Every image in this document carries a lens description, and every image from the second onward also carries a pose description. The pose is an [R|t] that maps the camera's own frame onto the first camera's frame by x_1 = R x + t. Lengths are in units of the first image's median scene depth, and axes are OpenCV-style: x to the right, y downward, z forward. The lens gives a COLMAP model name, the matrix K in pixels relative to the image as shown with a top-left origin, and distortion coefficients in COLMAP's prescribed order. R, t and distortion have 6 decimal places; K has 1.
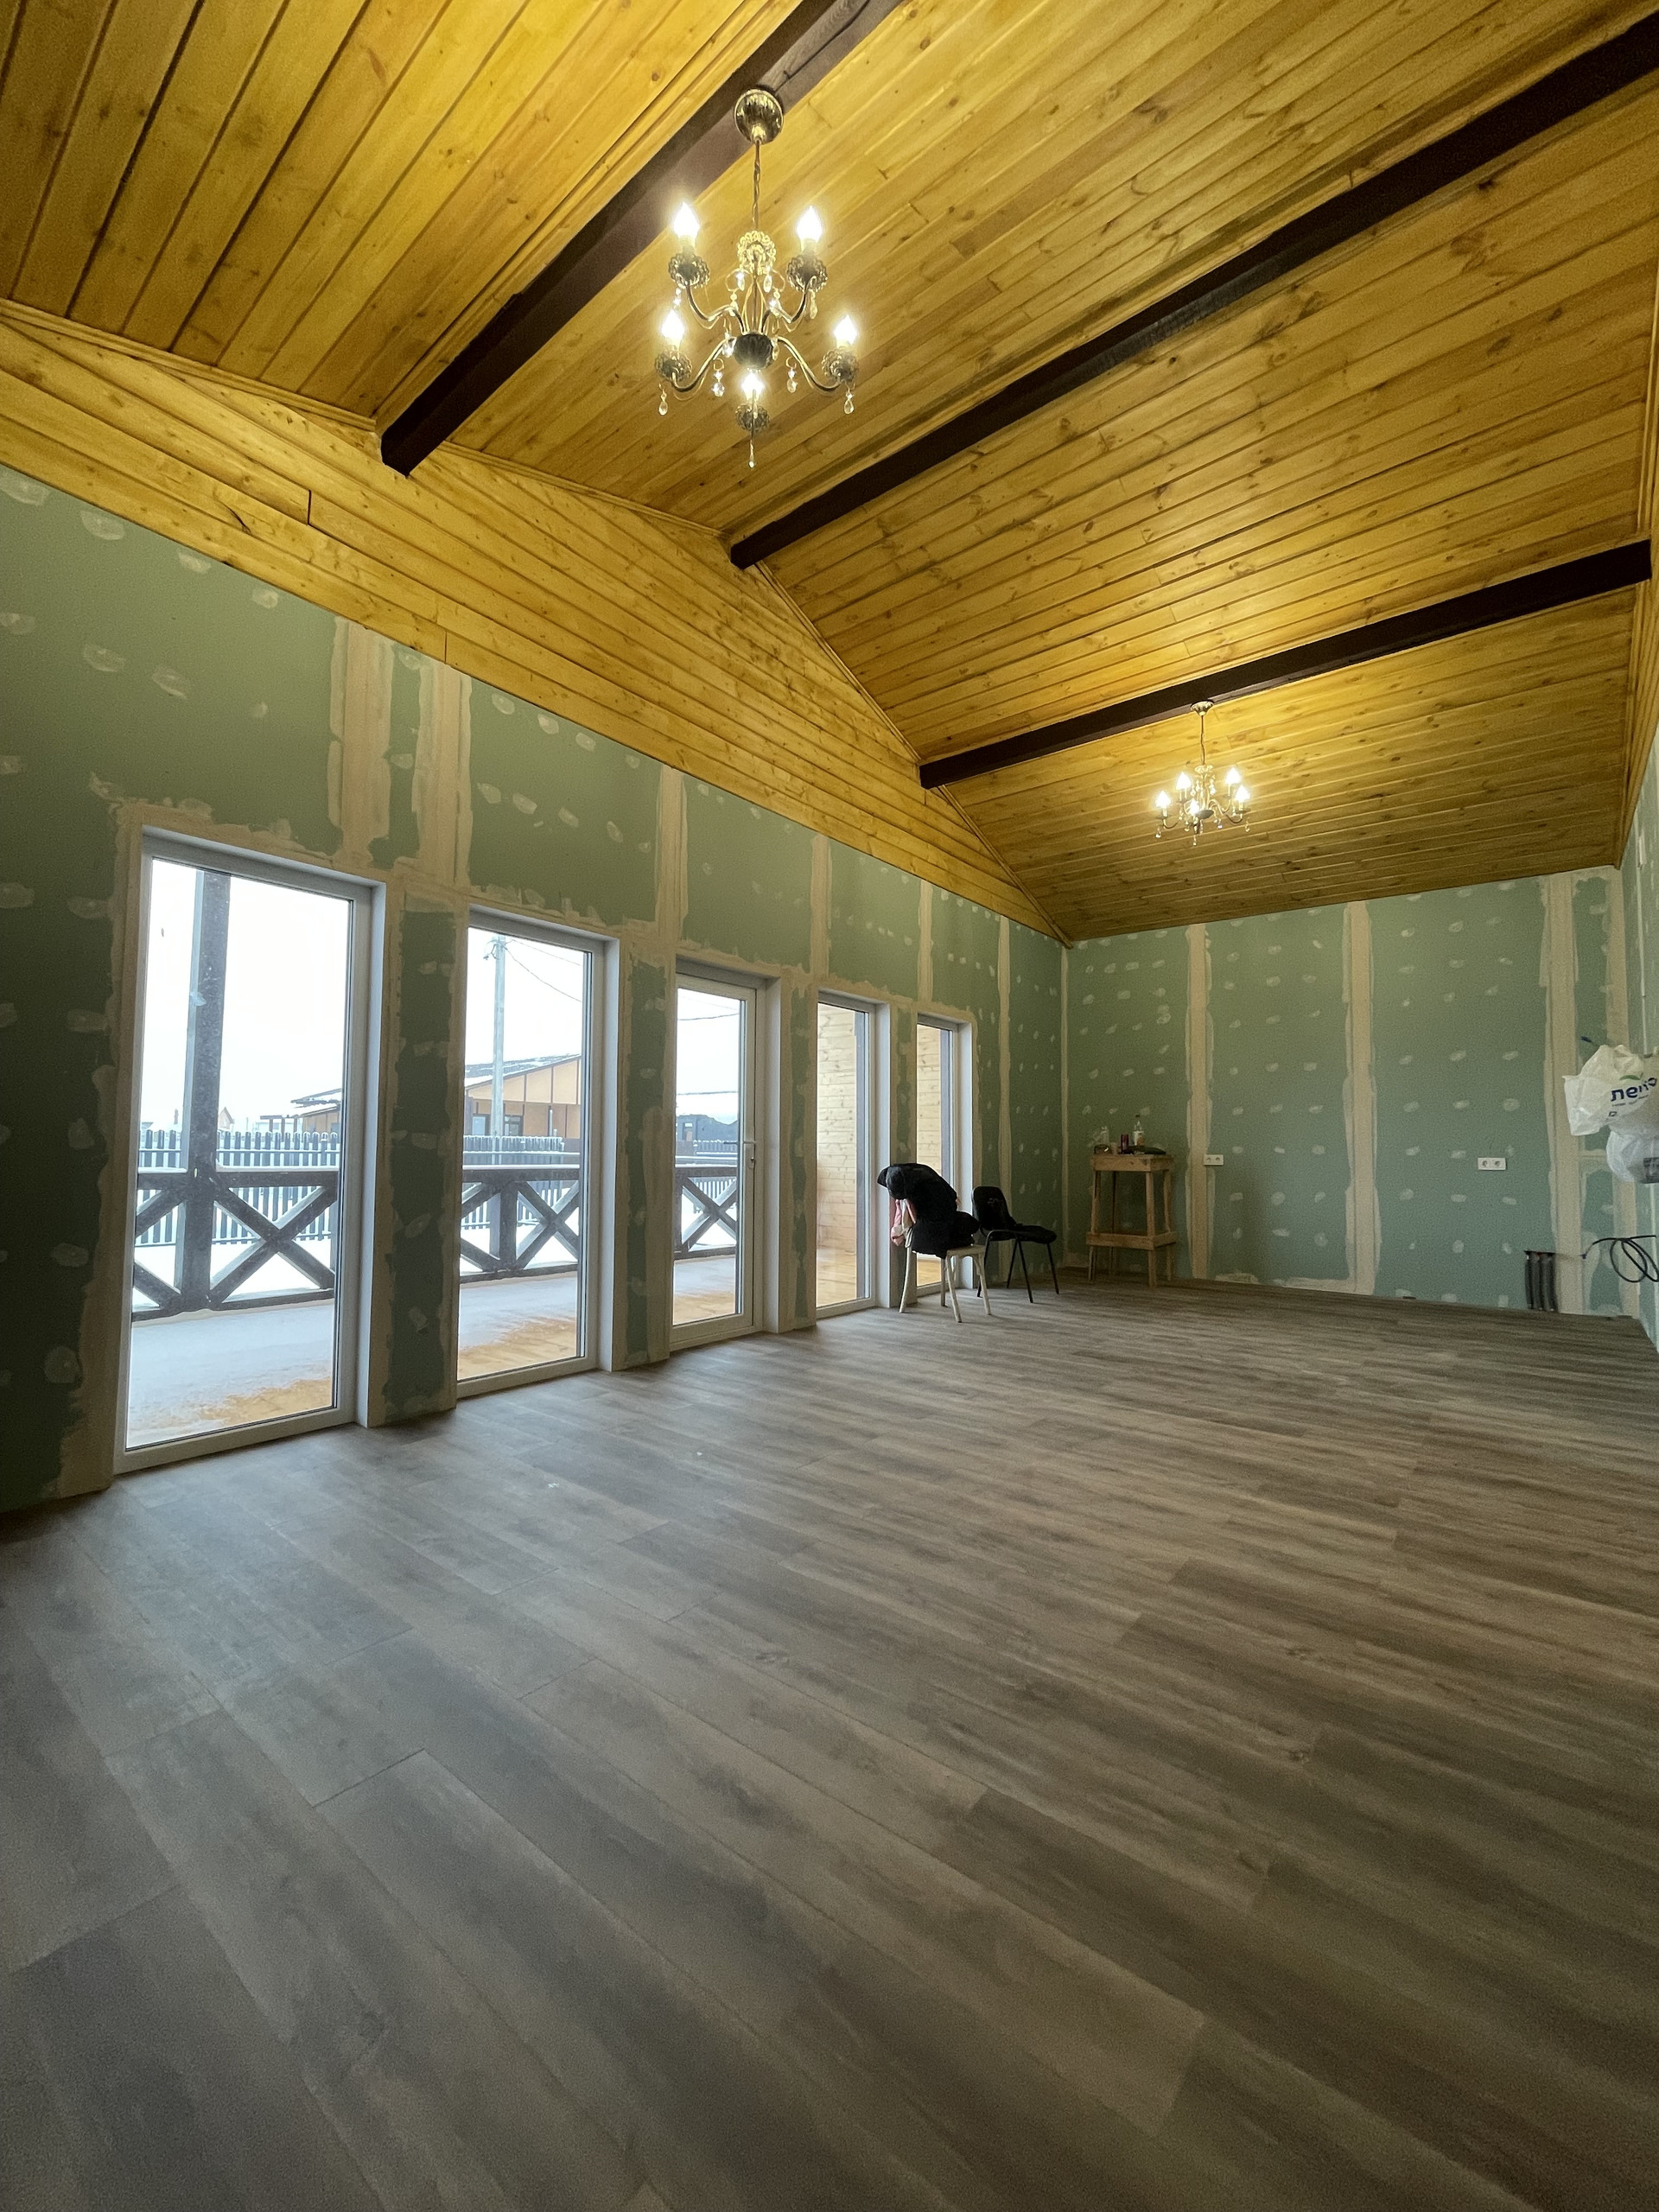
lens RADIAL K [[889.8, 0, 834.2], [0, 889.8, 1106.8], [0, 0, 1]] dist [-0.005568, 0.000562]
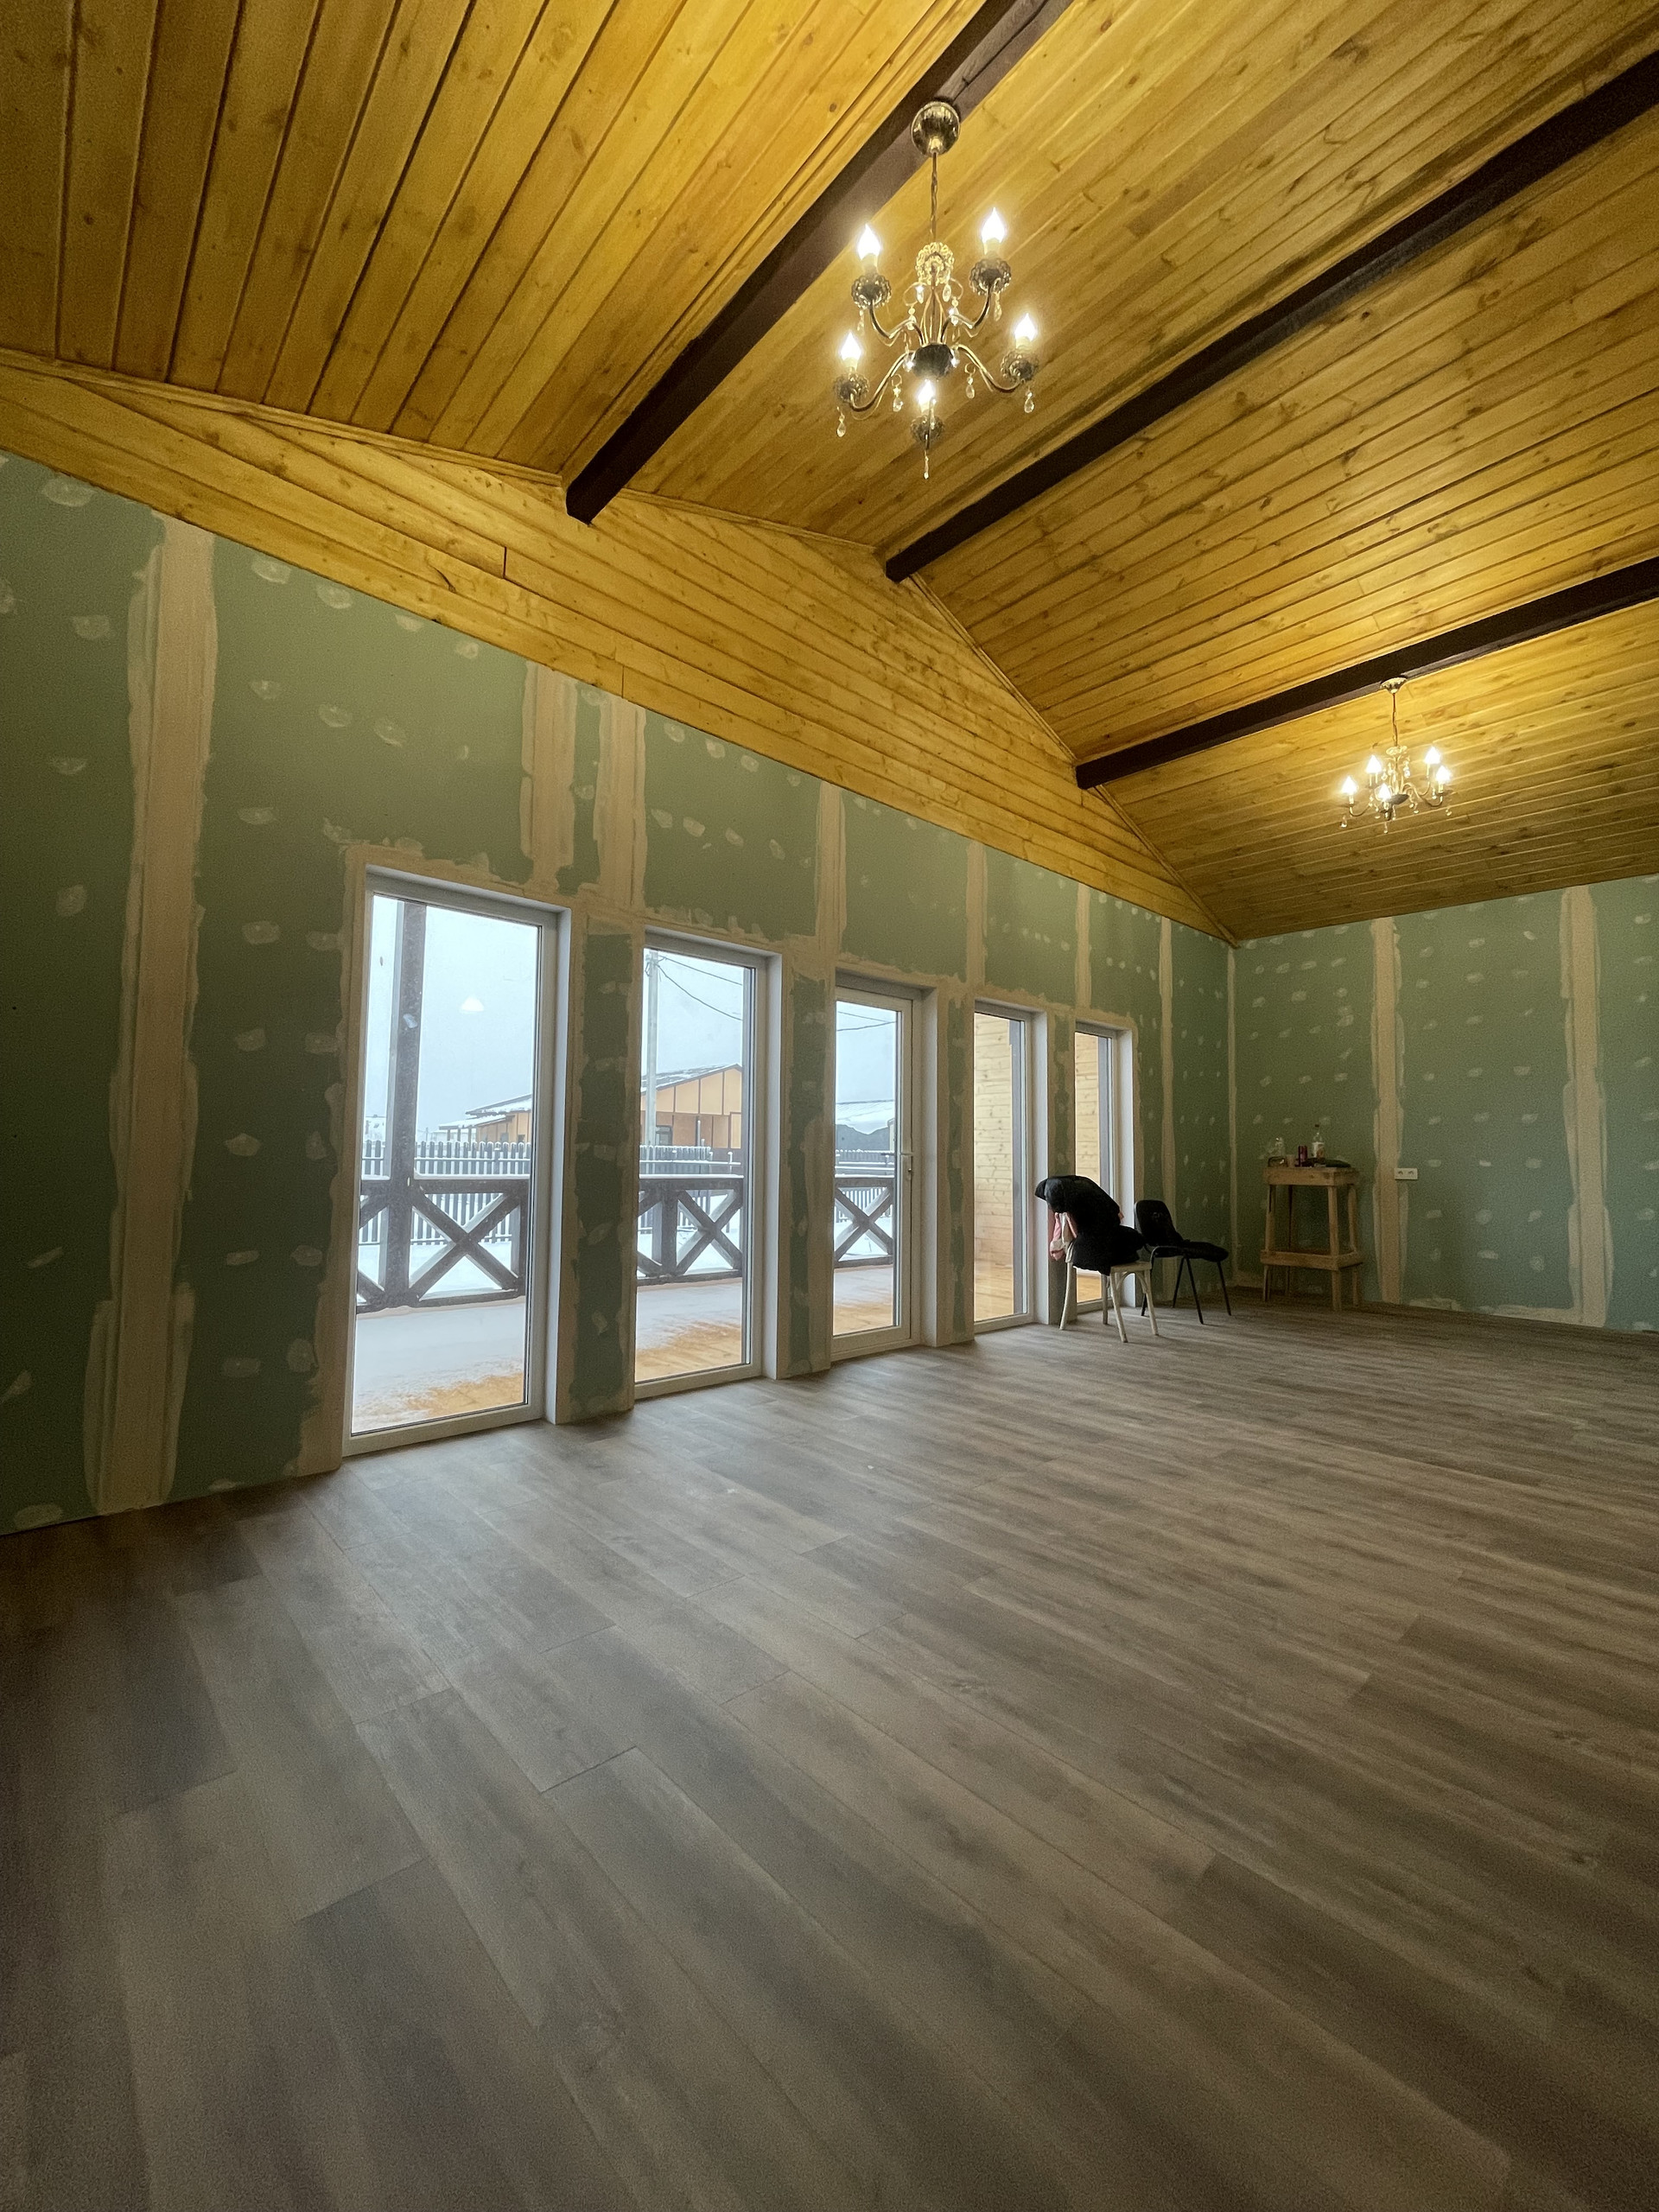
lens RADIAL K [[889.8, 0, 832.7], [0, 889.8, 1105.8], [0, 0, 1]] dist [-0.005568, 0.000562]
pose [[0.987967, -0.005093, -0.154578, -0.032480], [0.003257, 0.999921, -0.012131, -0.002409], [0.154627, 0.011481, 0.987906, 0.004595]]
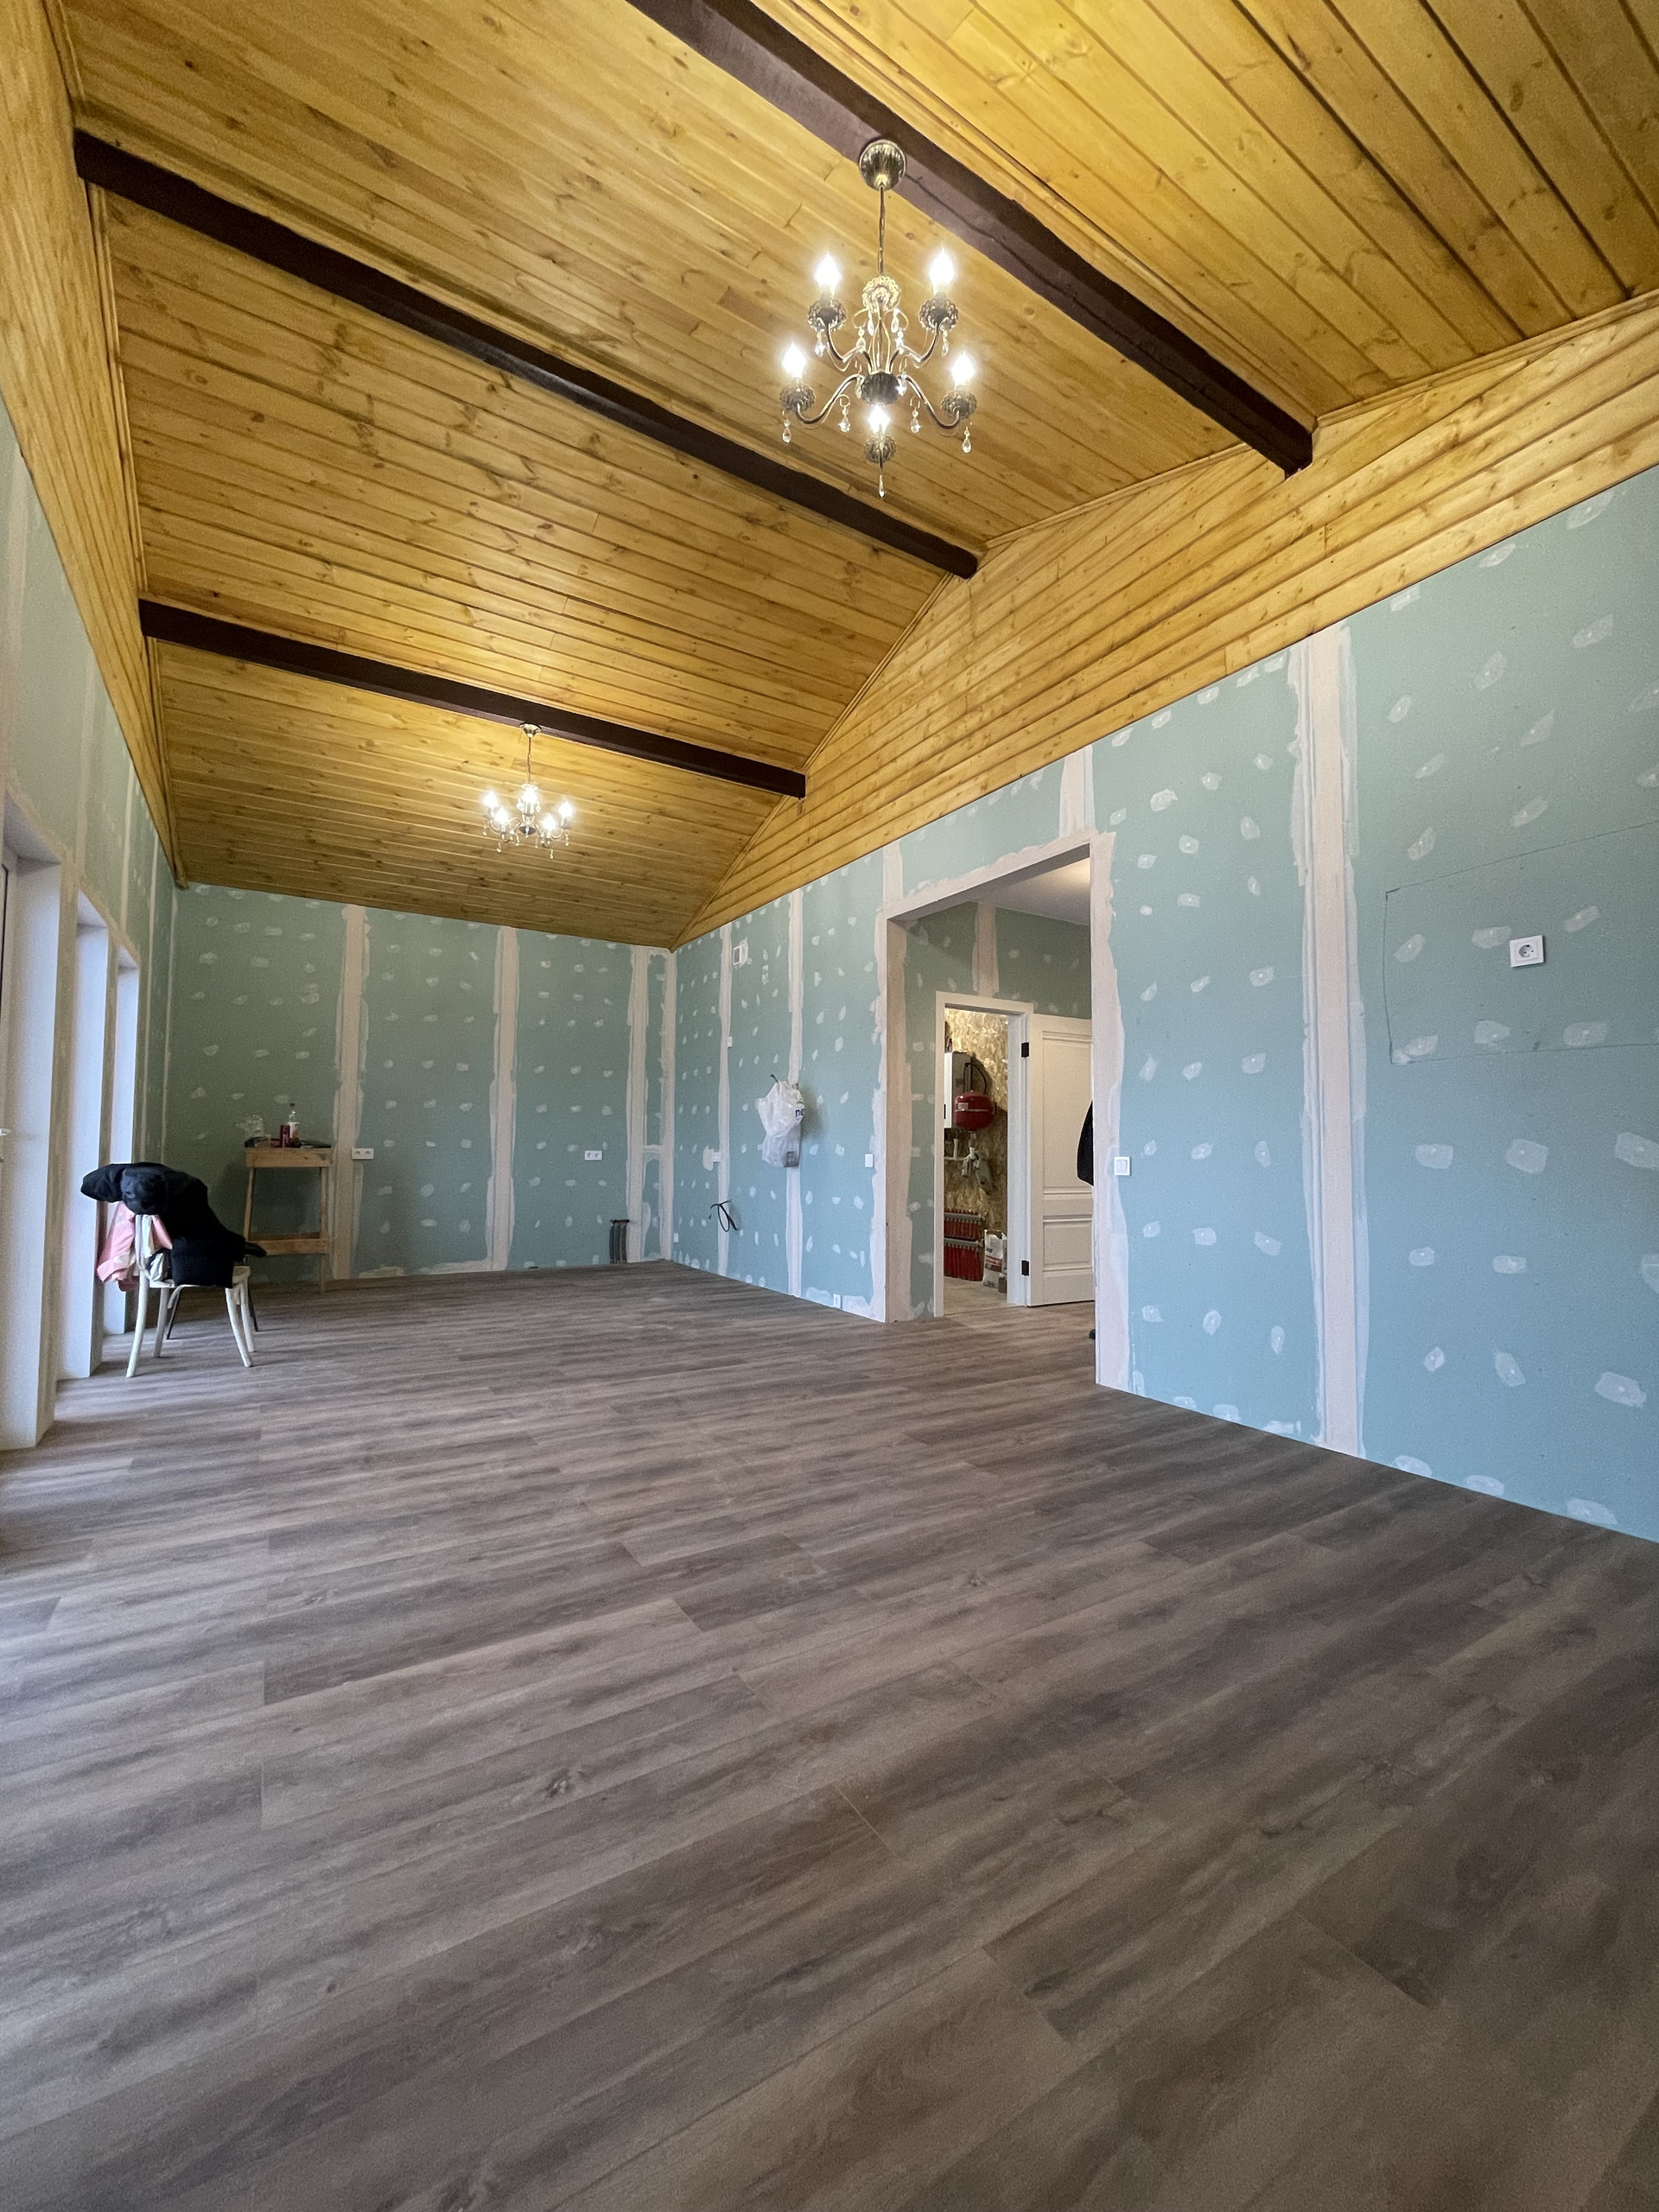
lens RADIAL K [[889.8, 0, 834.4], [0, 889.8, 1107.1], [0, 0, 1]] dist [-0.005568, 0.000562]
pose [[0.330368, 0.040655, 0.942976, -0.659734], [-0.052214, 0.998329, -0.024748, 0.013263], [-0.942407, -0.041061, 0.331939, 0.416860]]
